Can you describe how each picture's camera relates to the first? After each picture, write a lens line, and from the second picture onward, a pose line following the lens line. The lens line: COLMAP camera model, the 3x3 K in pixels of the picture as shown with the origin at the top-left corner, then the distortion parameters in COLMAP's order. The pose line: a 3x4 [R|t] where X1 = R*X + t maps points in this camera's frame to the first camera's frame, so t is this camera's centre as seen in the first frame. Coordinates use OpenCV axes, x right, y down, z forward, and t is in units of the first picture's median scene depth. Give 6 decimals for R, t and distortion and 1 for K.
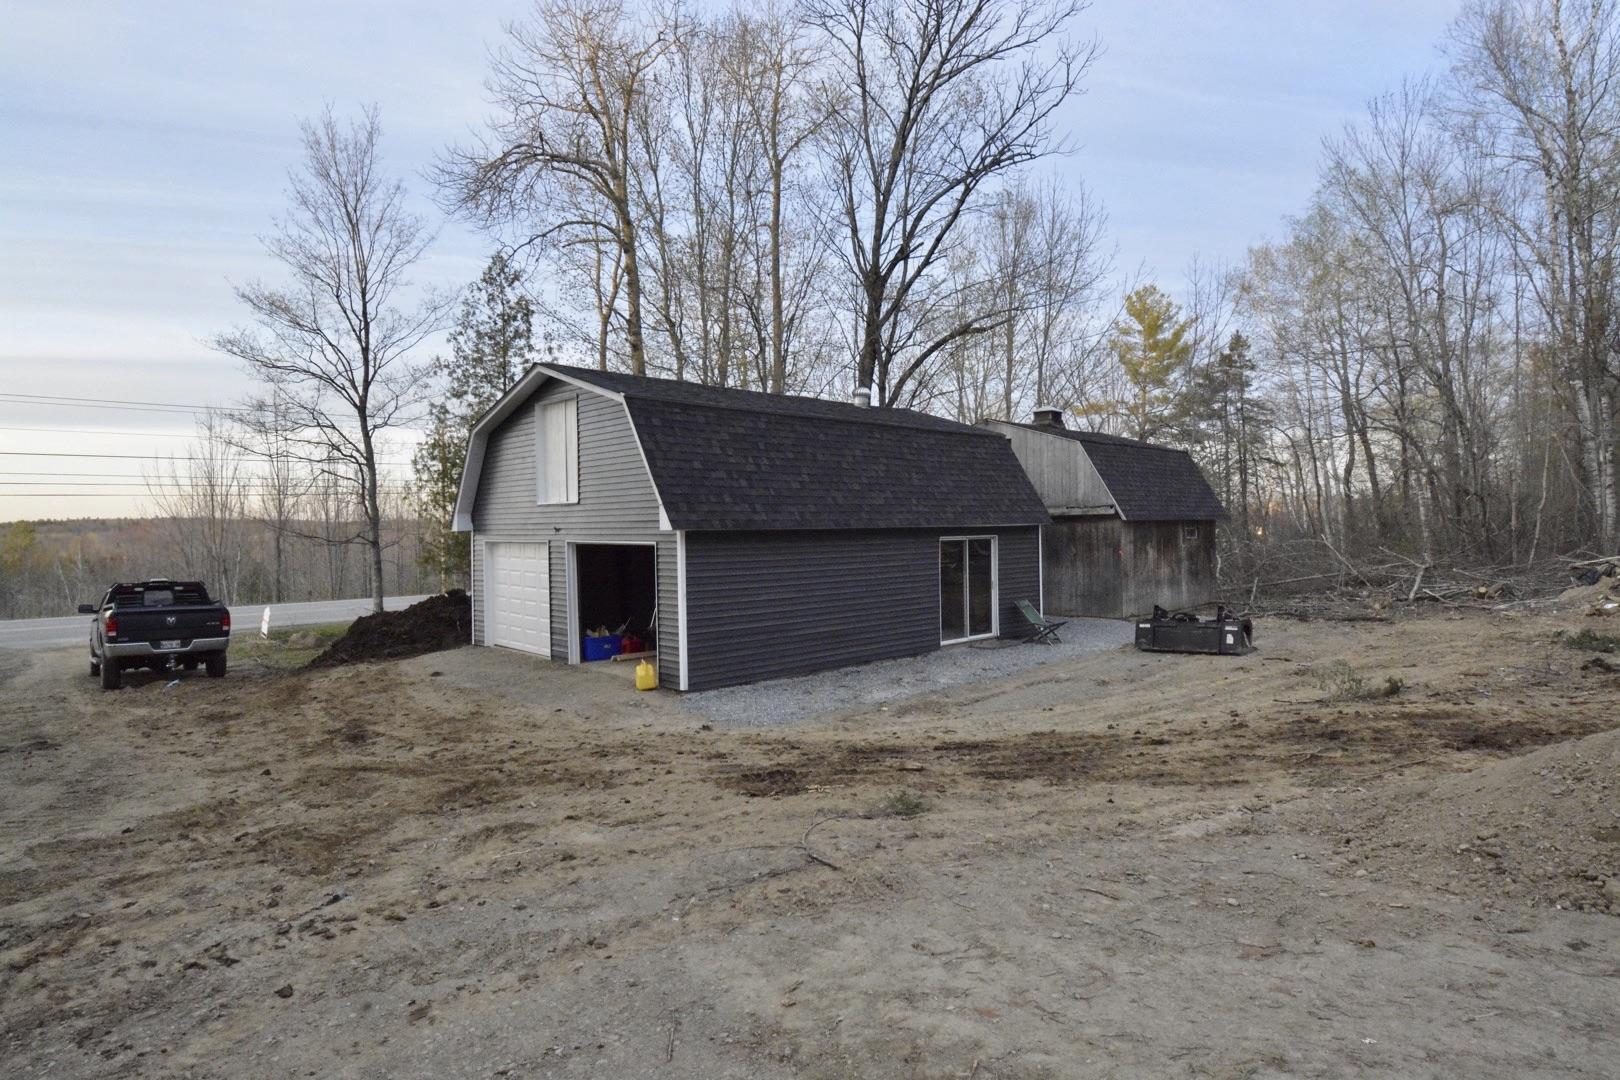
lens RADIAL K [[879.4, 0, 810.0], [0, 879.4, 540.0], [0, 0, 1]] dist [0.001052, -0.000037]
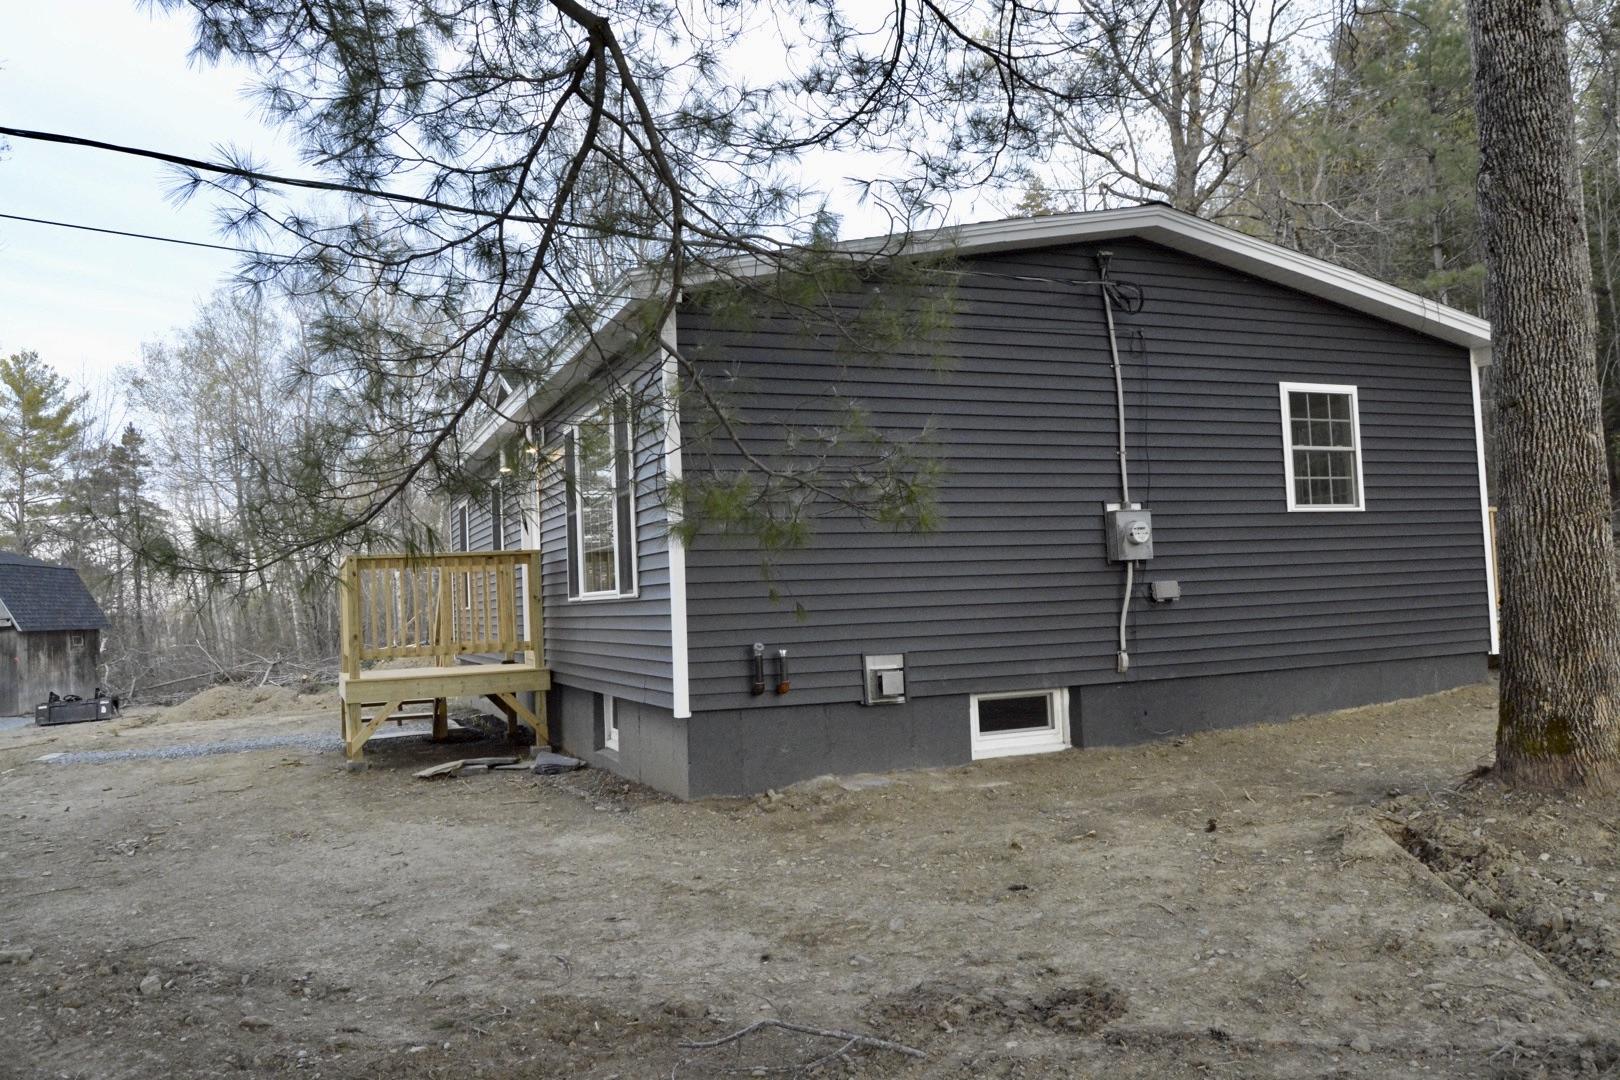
lens RADIAL K [[1254.3, 0, 810.0], [0, 1254.3, 540.0], [0, 0, 1]] dist [-0.058263, -0.000526]
pose [[0.587768, 0.030367, 0.808460, -0.145049], [0.043932, 0.996623, -0.069374, 0.006676], [-0.807836, 0.076294, 0.584449, -0.342247]]
